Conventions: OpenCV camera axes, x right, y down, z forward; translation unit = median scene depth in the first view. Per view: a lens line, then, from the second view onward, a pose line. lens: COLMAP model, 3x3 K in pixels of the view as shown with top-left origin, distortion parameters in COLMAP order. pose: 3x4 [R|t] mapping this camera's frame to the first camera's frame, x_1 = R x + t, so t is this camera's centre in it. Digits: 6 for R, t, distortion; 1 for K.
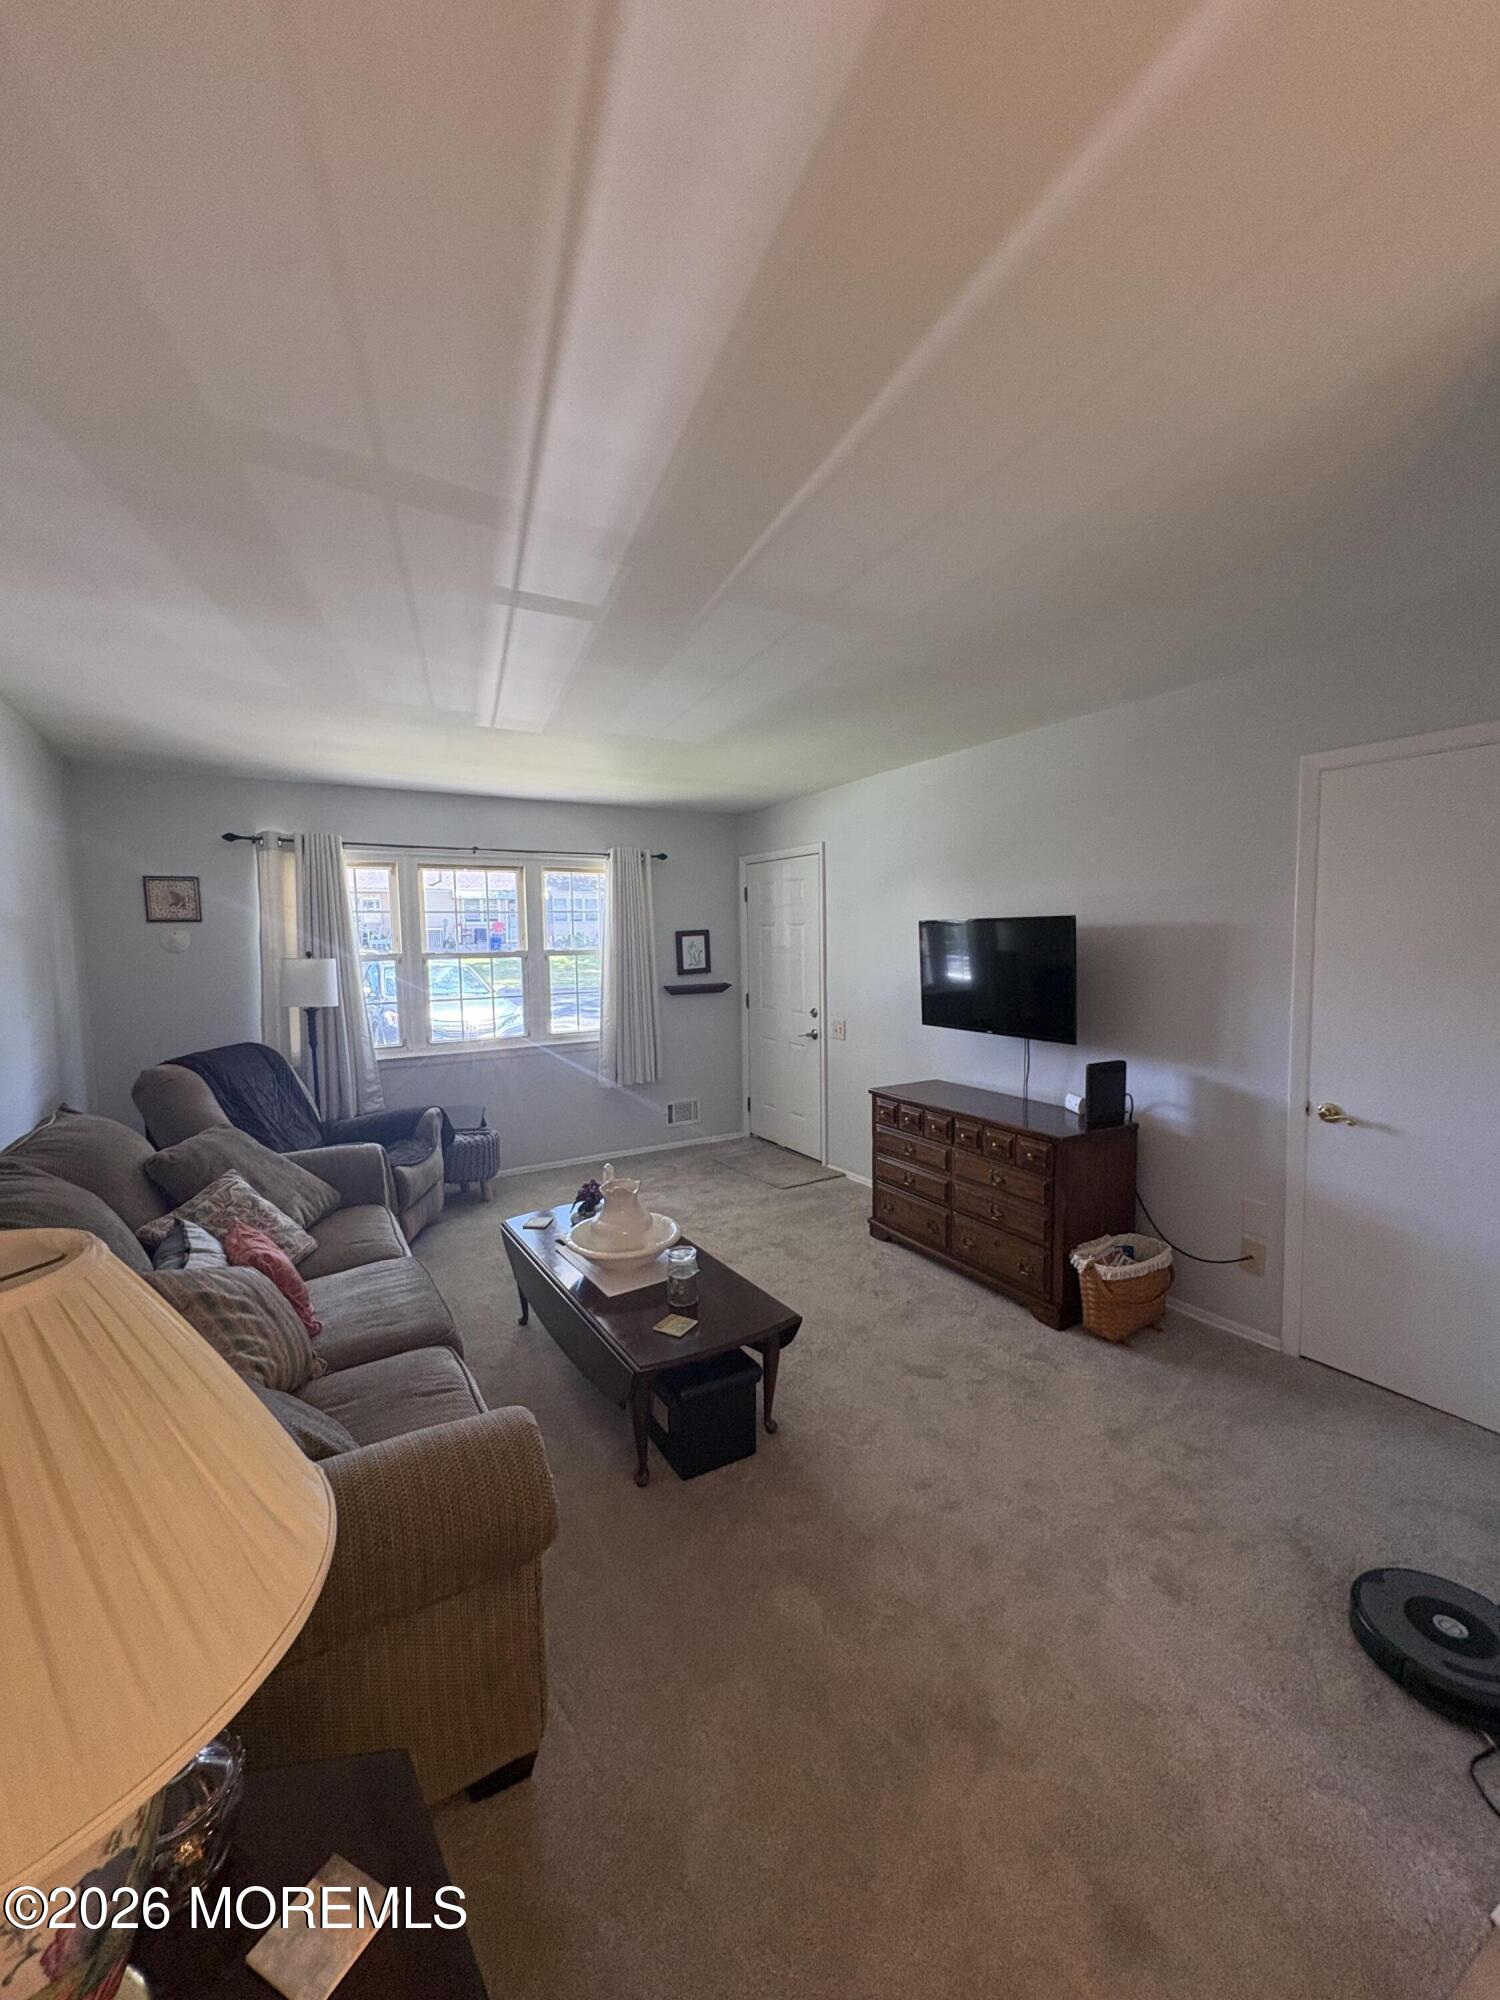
lens RADIAL K [[796.9, 0, 750.0], [0, 796.9, 1000.0], [0, 0, 1]] dist [-0.001972, -0.000115]
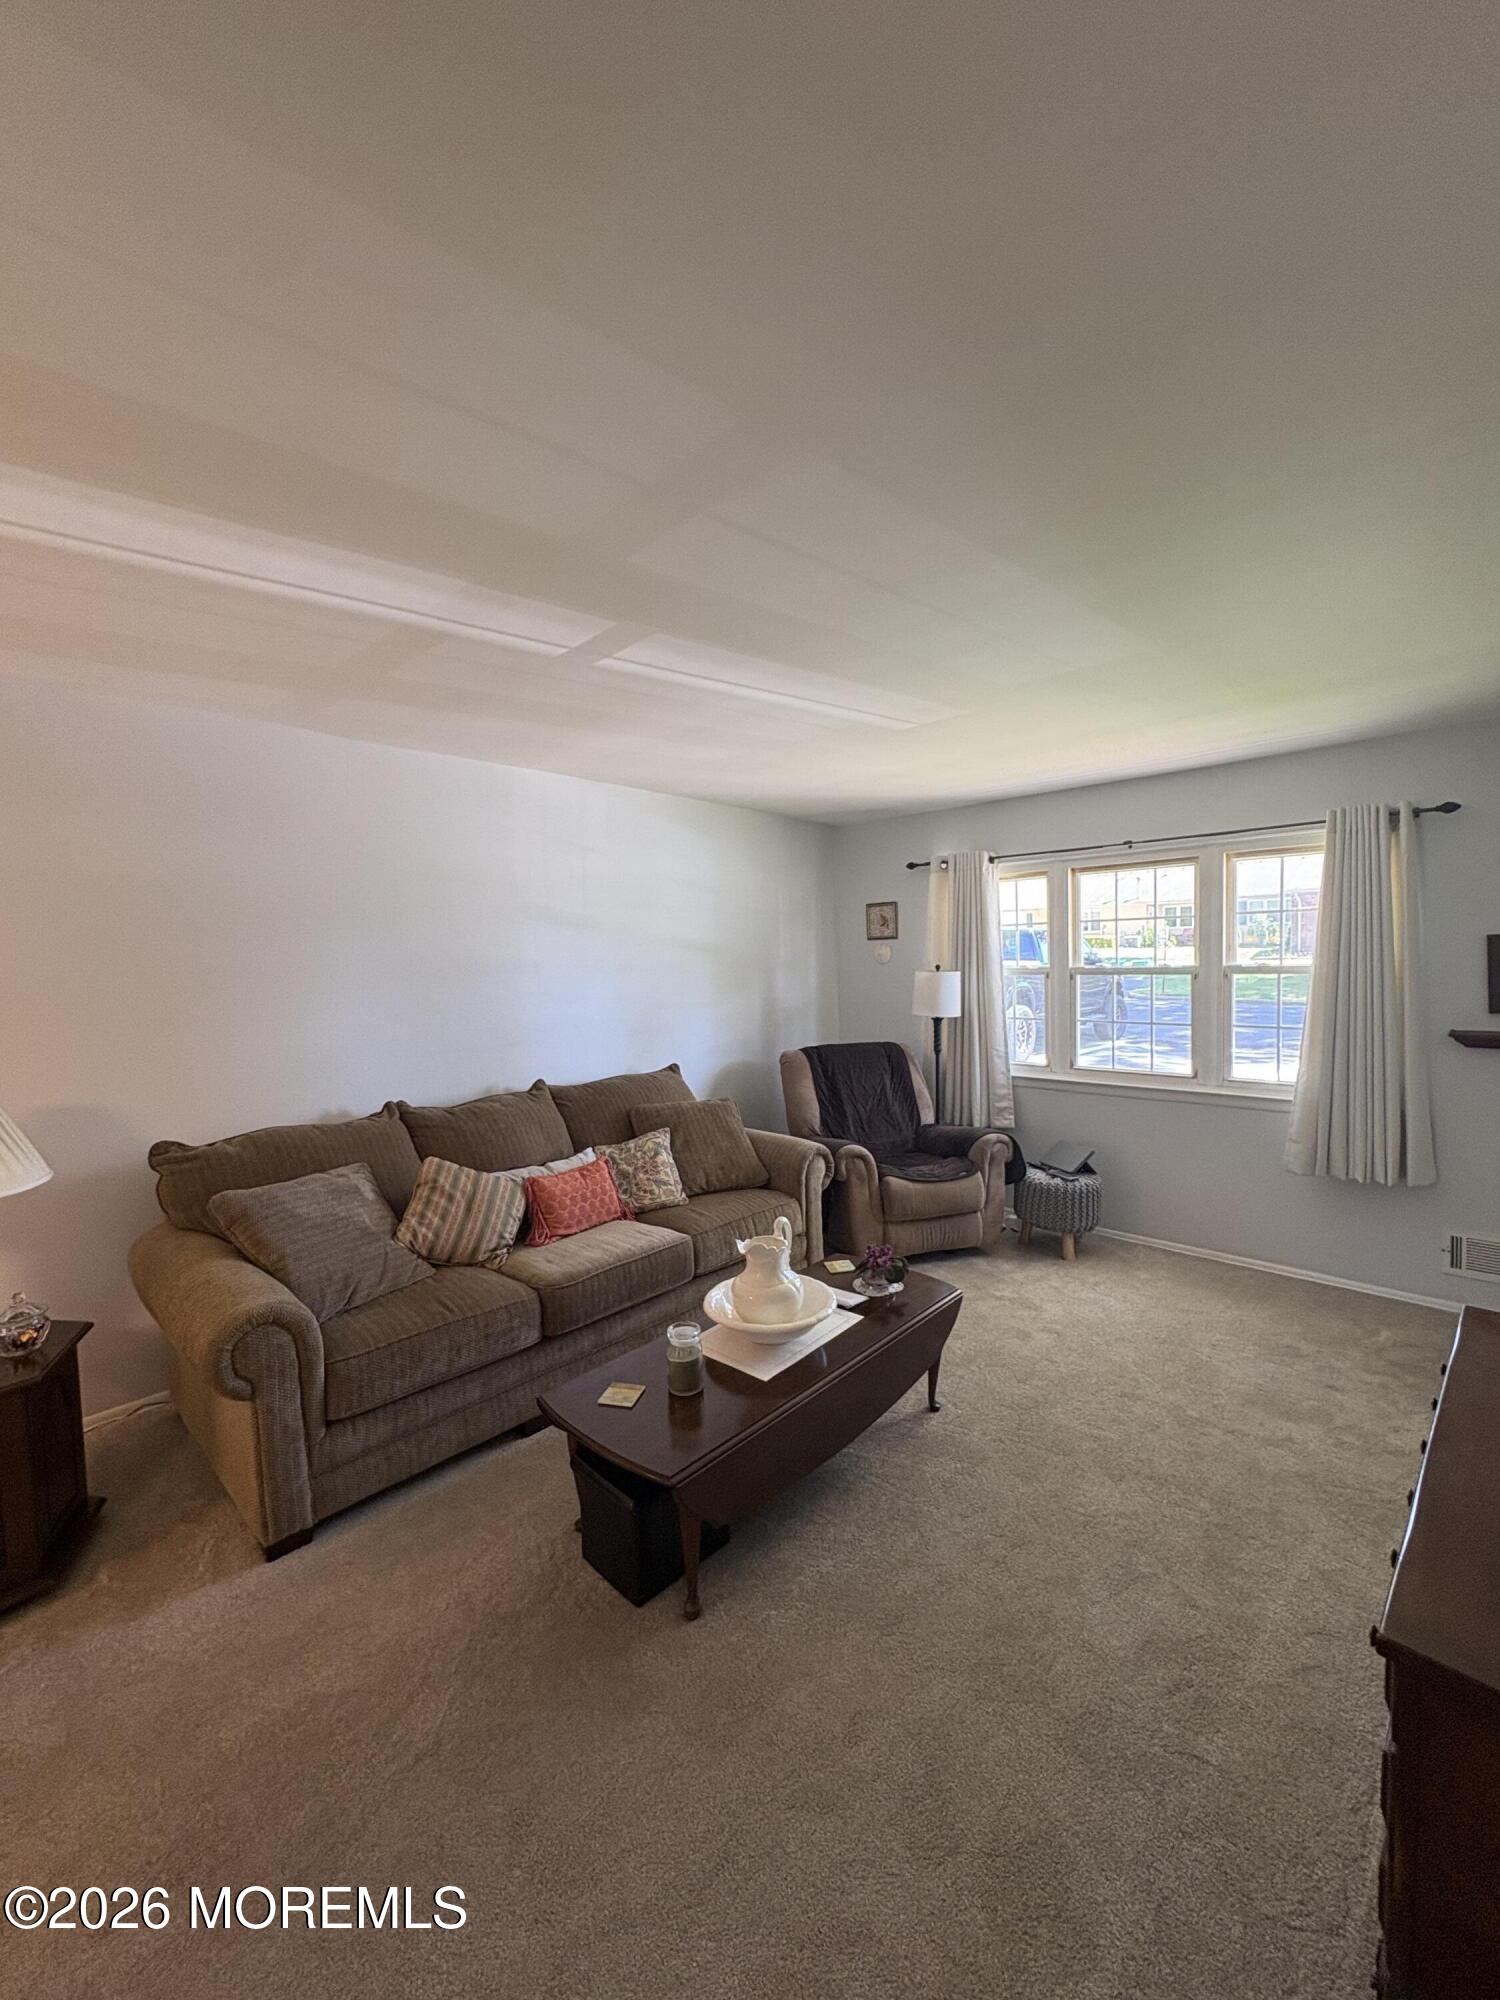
lens RADIAL K [[796.9, 0, 750.0], [0, 796.9, 1000.0], [0, 0, 1]] dist [-0.001972, -0.000115]
pose [[0.253526, 0.058689, -0.965546, 0.404975], [-0.063002, 0.997040, 0.044061, -0.042205], [0.965275, 0.049661, 0.256473, 0.453715]]
